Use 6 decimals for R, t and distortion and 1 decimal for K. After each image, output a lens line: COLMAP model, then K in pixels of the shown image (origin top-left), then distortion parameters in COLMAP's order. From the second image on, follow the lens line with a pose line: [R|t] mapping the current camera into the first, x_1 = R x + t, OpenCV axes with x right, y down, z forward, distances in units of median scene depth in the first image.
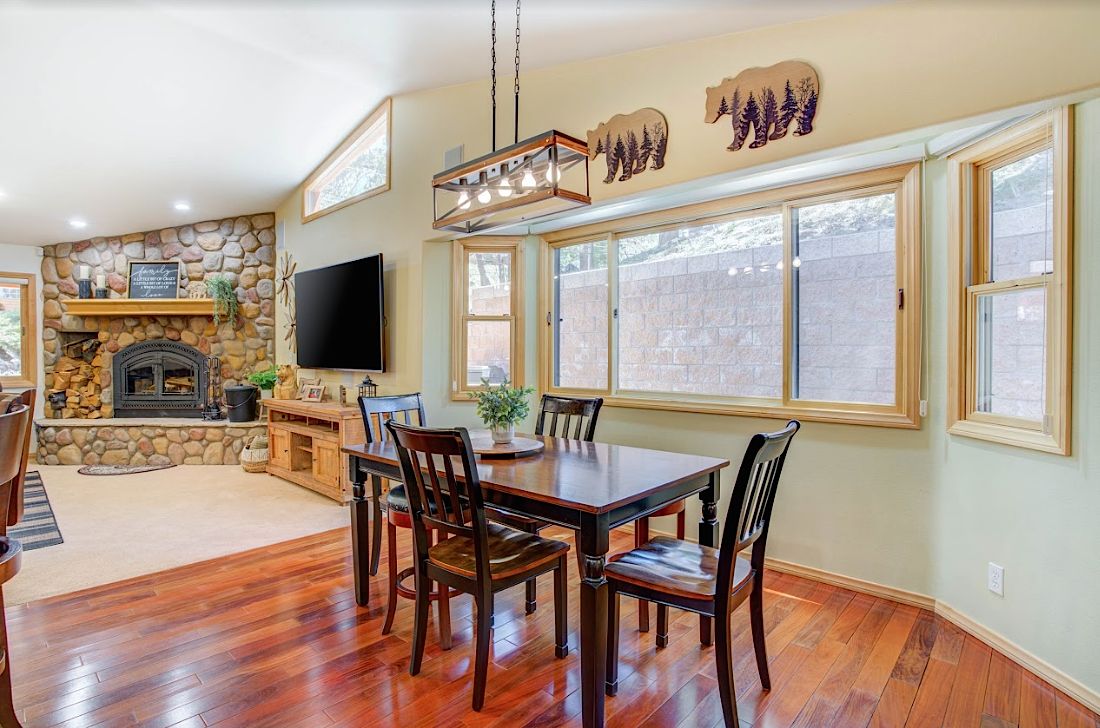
lens RADIAL K [[555.1, 0, 554.1], [0, 555.1, 358.4], [0, 0, 1]] dist [-0.085216, 0.038532]
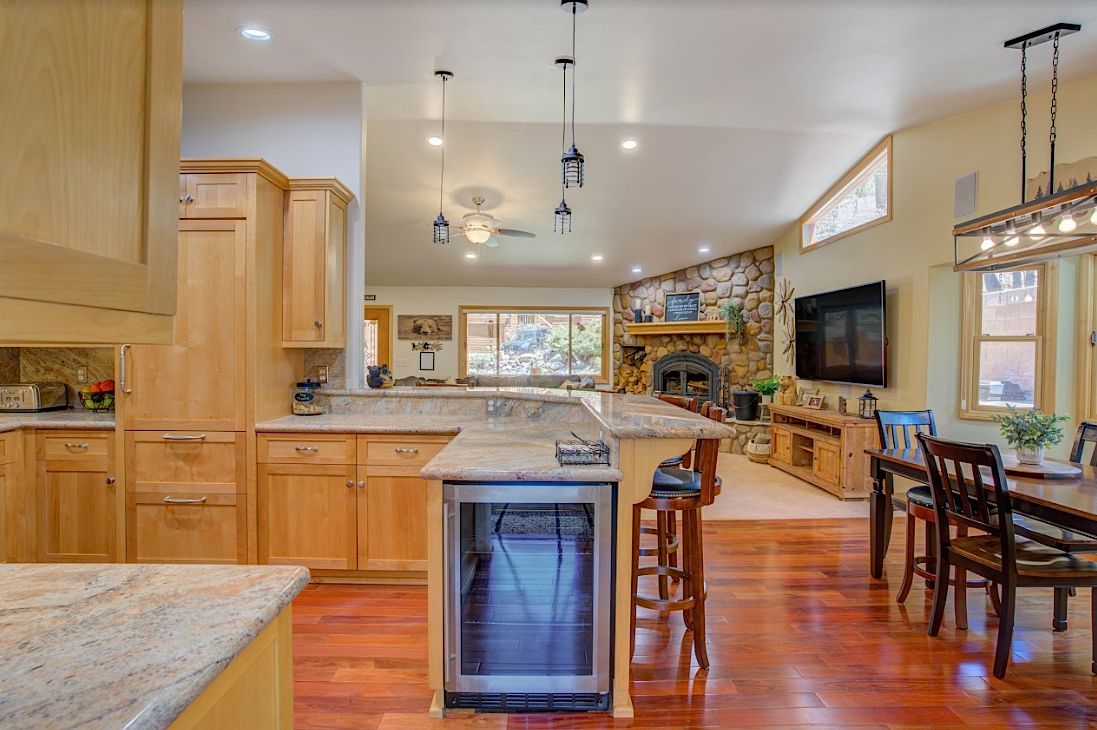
lens RADIAL K [[548.4, 0, 543.4], [0, 548.4, 361.2], [0, 0, 1]] dist [-0.081324, 0.036823]
pose [[0.684405, 0.017353, -0.728895, 0.001323], [-0.017781, 0.999817, 0.007108, -0.016642], [0.728885, 0.008095, 0.684588, -0.169864]]
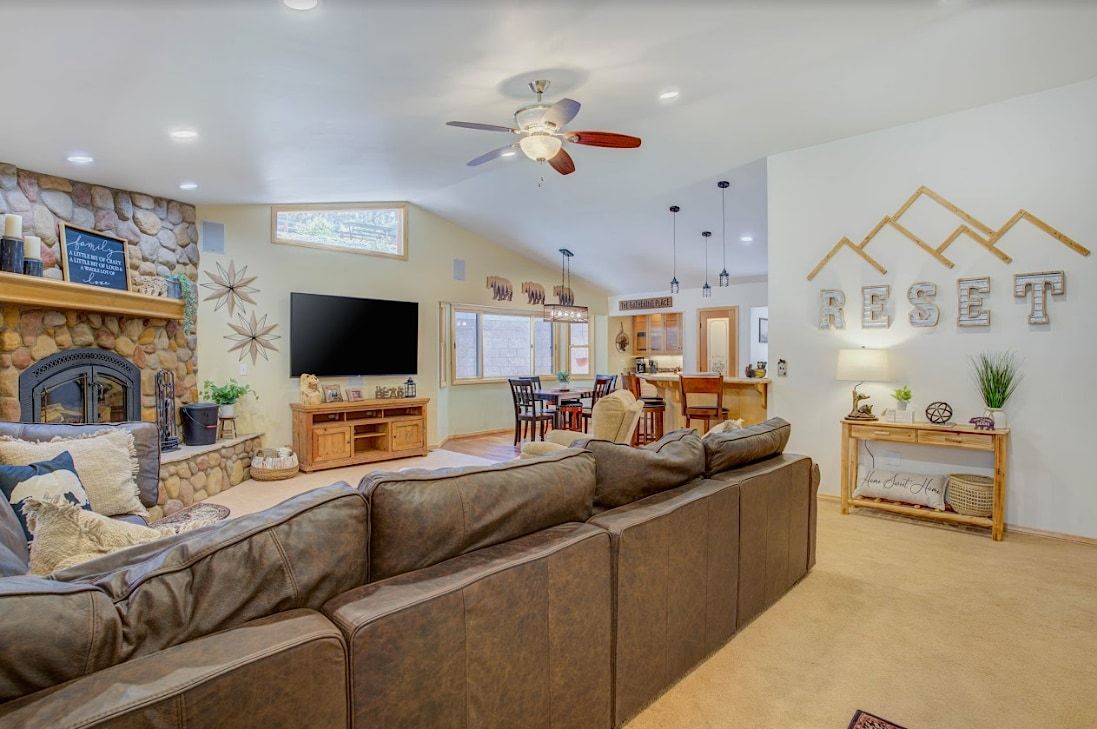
lens RADIAL K [[548.4, 0, 543.4], [0, 548.4, 360.7], [0, 0, 1]] dist [-0.081324, 0.036823]
pose [[0.021477, -0.007840, 0.999739, -1.399563], [0.013346, 0.999882, 0.007555, -0.016555], [-0.999680, 0.013180, 0.021580, 0.422678]]
